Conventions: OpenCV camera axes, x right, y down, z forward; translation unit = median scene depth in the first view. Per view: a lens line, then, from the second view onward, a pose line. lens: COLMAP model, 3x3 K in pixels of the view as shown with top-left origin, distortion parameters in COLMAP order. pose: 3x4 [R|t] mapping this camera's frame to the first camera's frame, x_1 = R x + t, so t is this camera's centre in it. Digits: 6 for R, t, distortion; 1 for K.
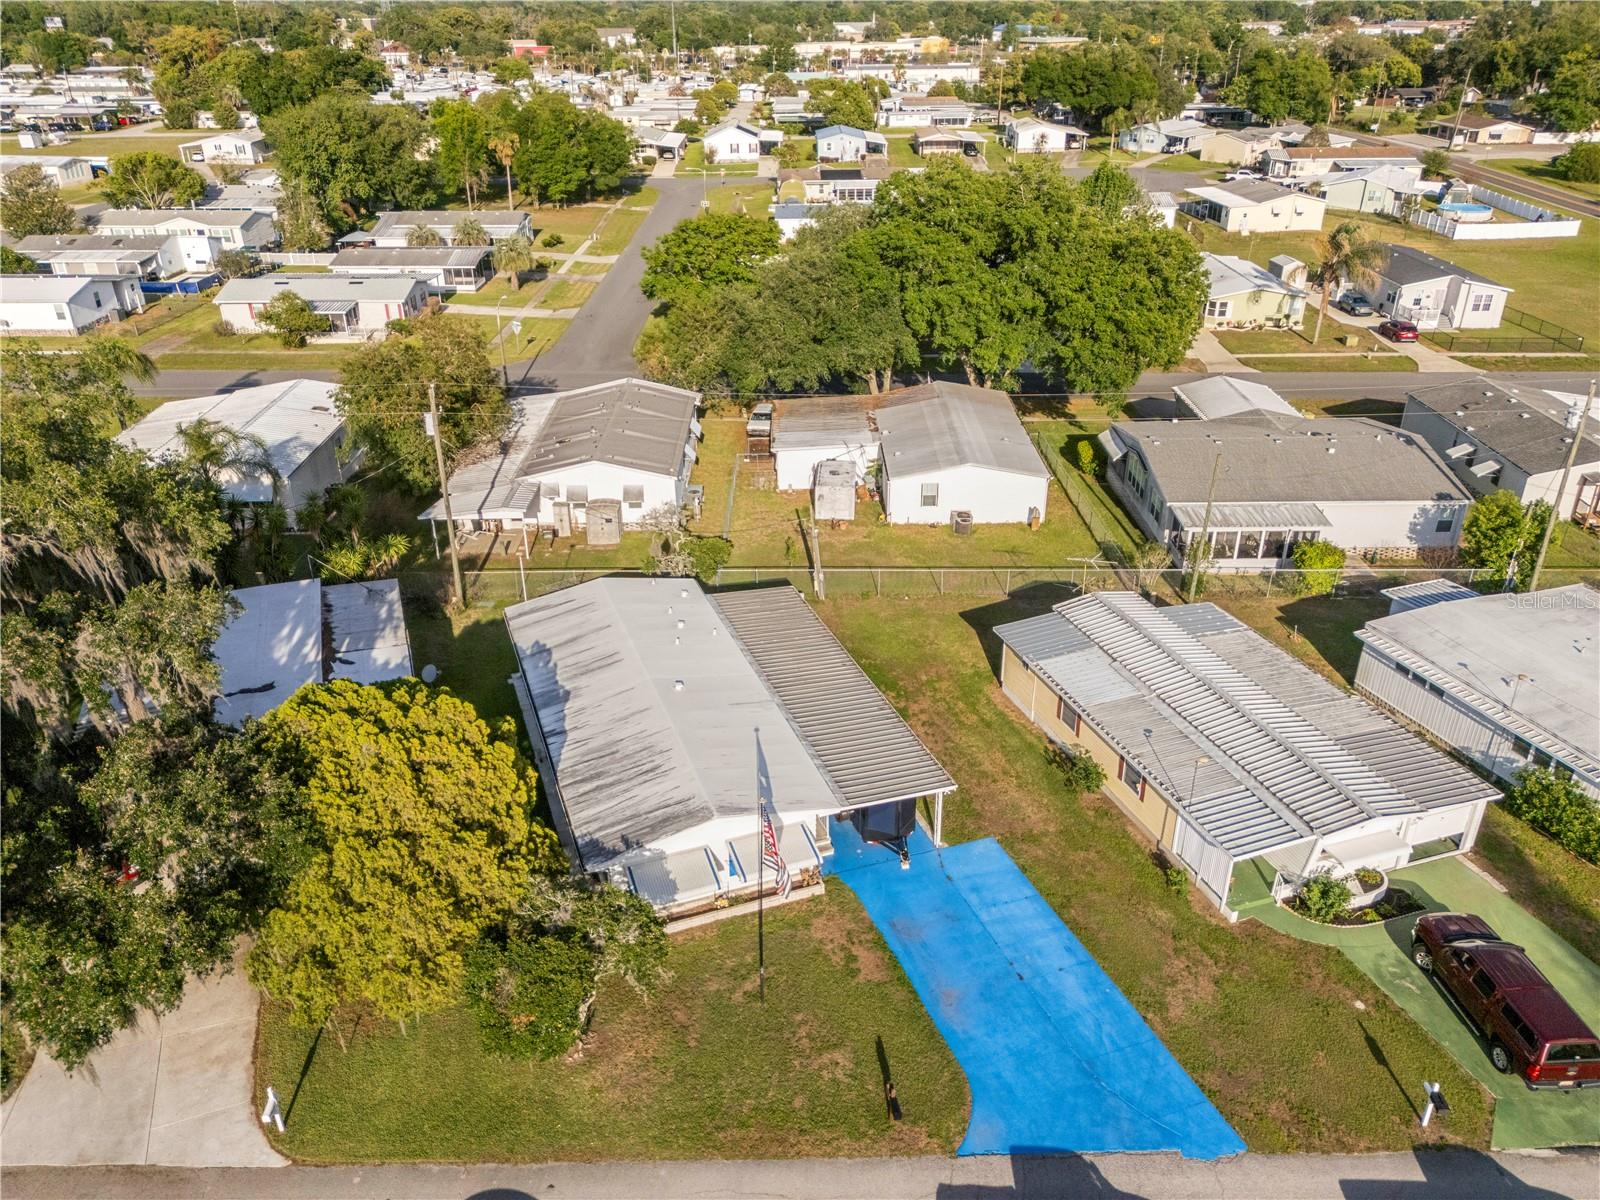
lens RADIAL K [[1178.2, 0, 799.0], [0, 1178.2, 603.9], [0, 0, 1]] dist [0.083169, -0.078176]
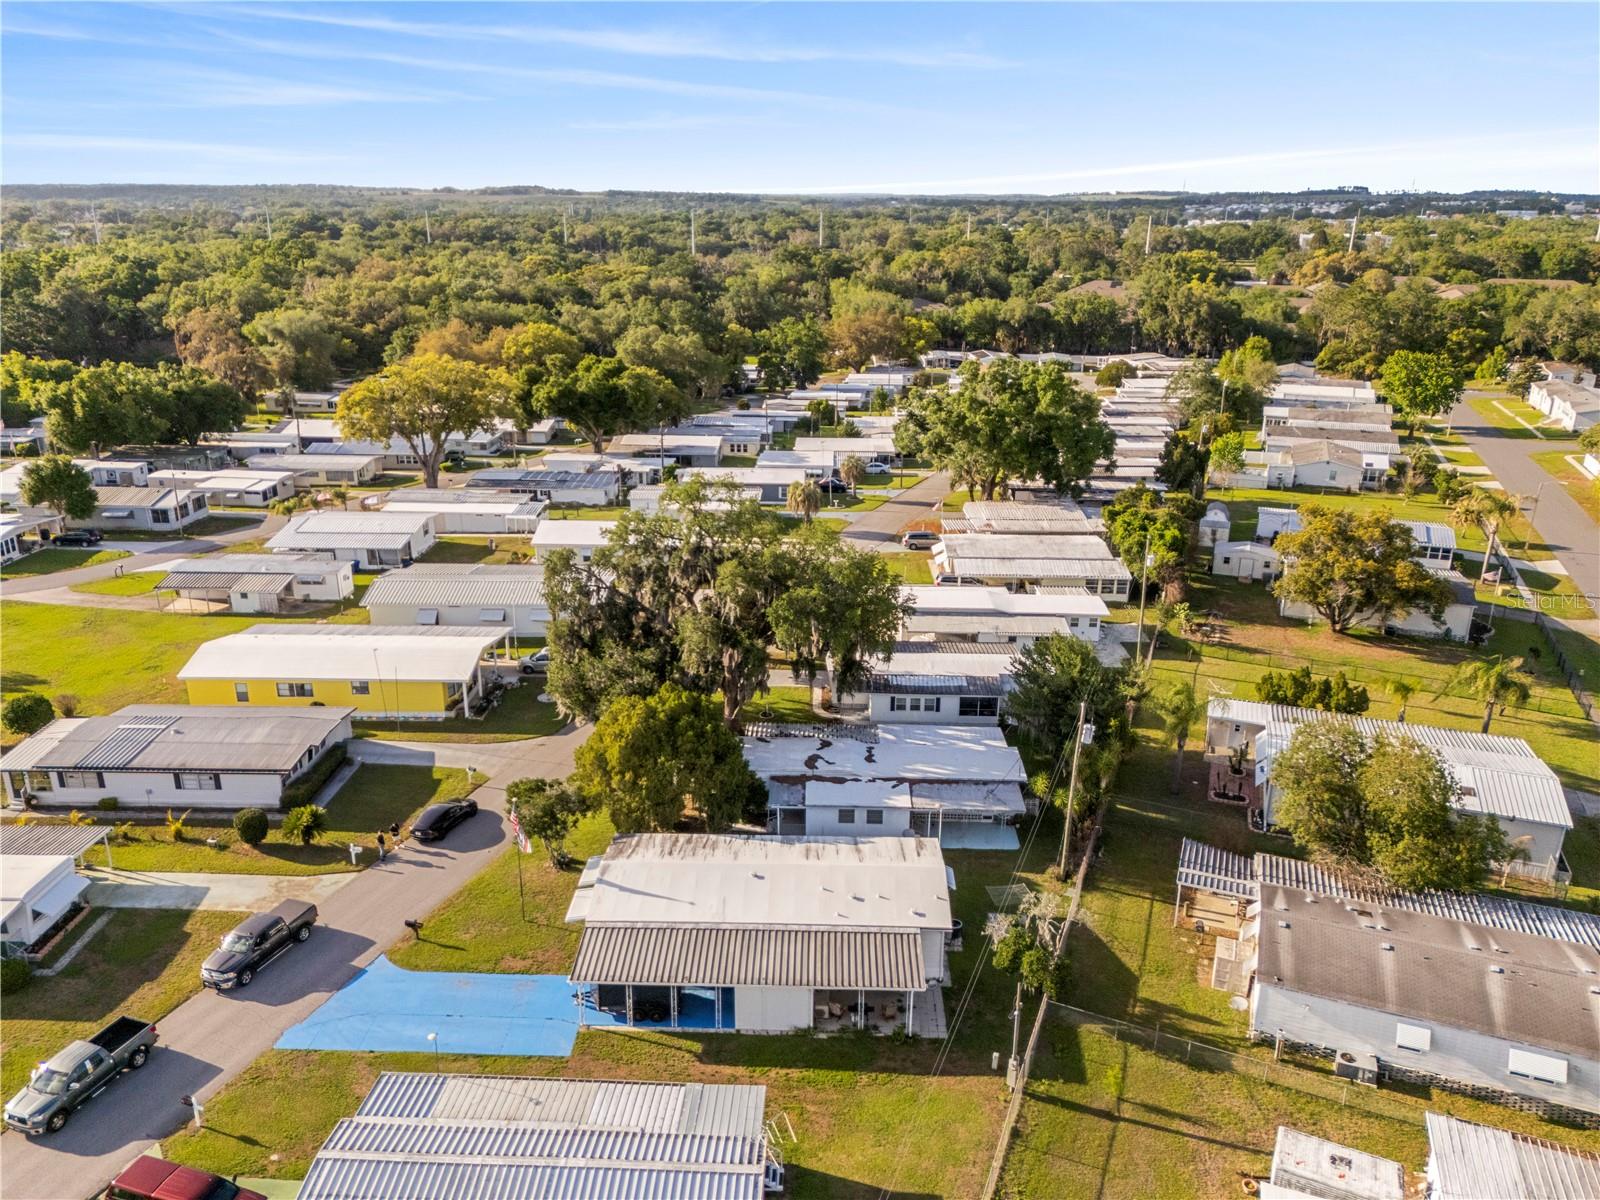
lens RADIAL K [[1178.2, 0, 799.0], [0, 1178.2, 603.9], [0, 0, 1]] dist [0.083169, -0.078176]
pose [[-0.368949, 0.312331, -0.875401, 0.582022], [-0.427402, 0.779349, 0.458195, -0.489357], [0.825351, 0.543198, -0.154050, 0.630823]]
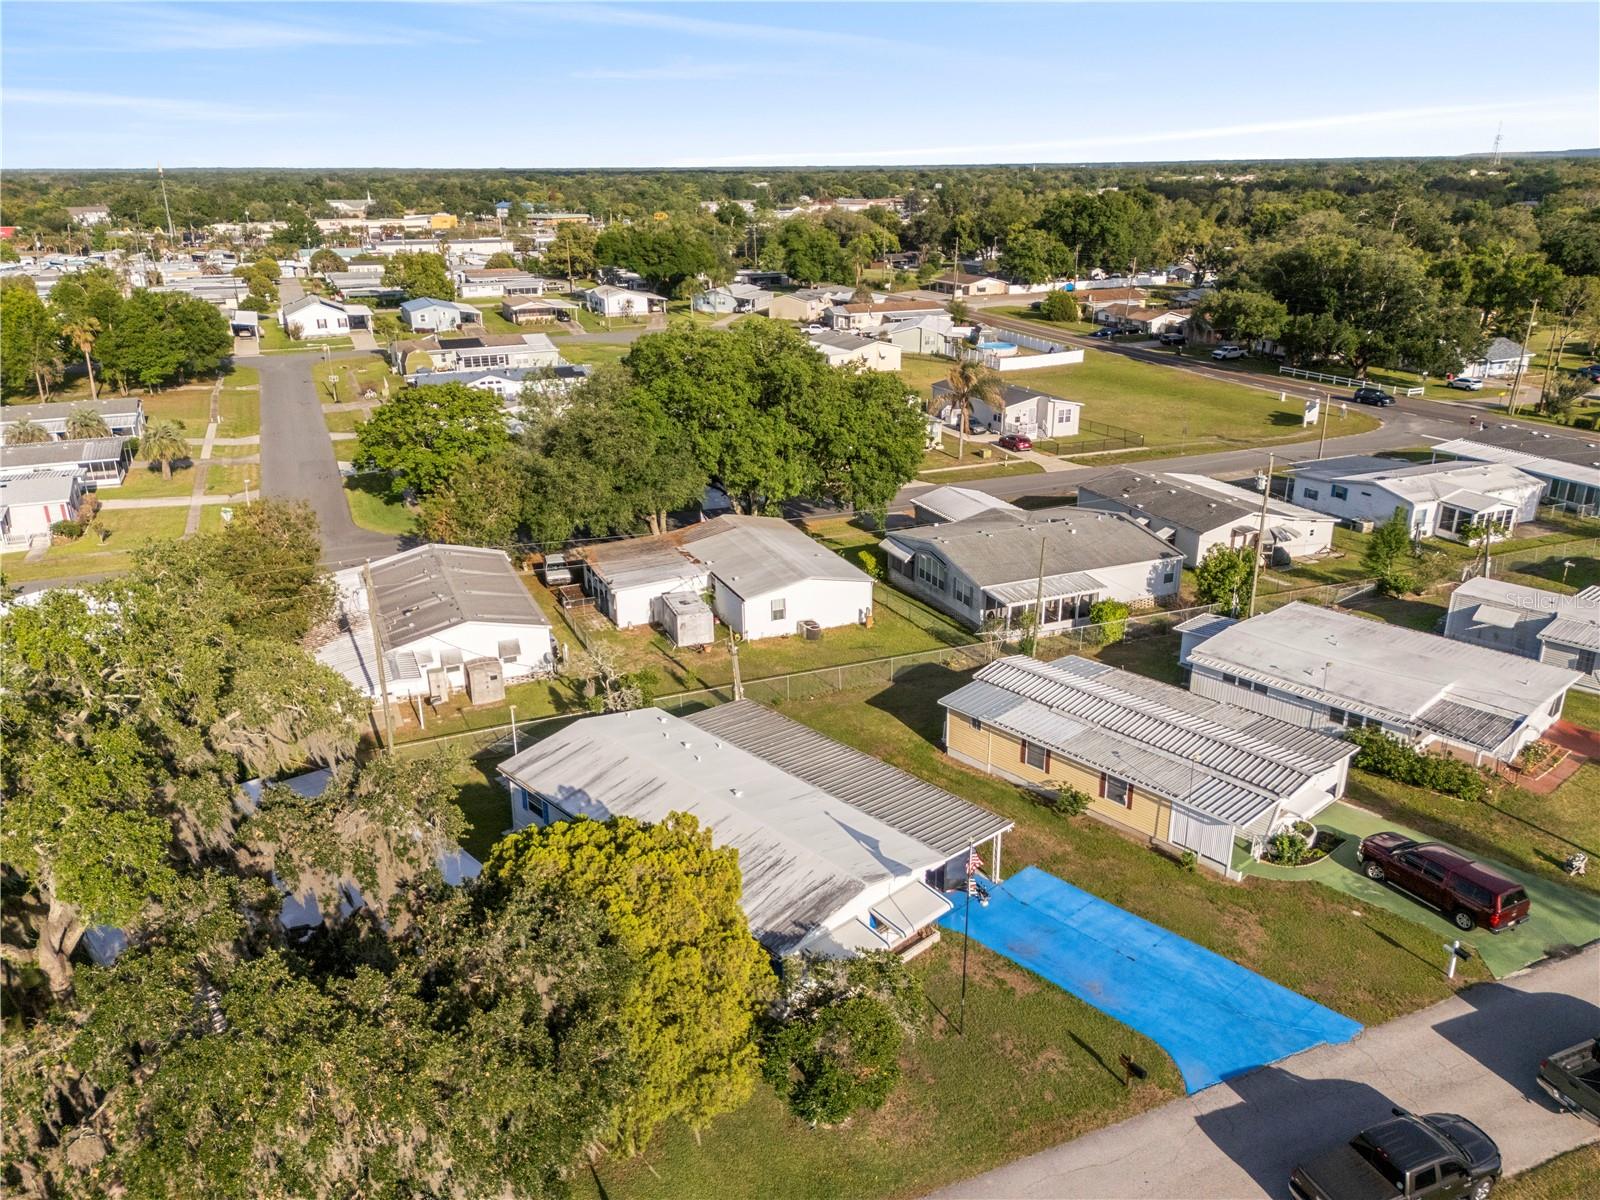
lens RADIAL K [[1178.2, 0, 799.0], [0, 1178.2, 603.9], [0, 0, 1]] dist [0.083169, -0.078176]
pose [[0.920017, -0.135366, 0.367758, -0.246371], [0.180158, 0.979497, -0.090163, 0.004422], [-0.348012, 0.149206, 0.925540, -0.025329]]
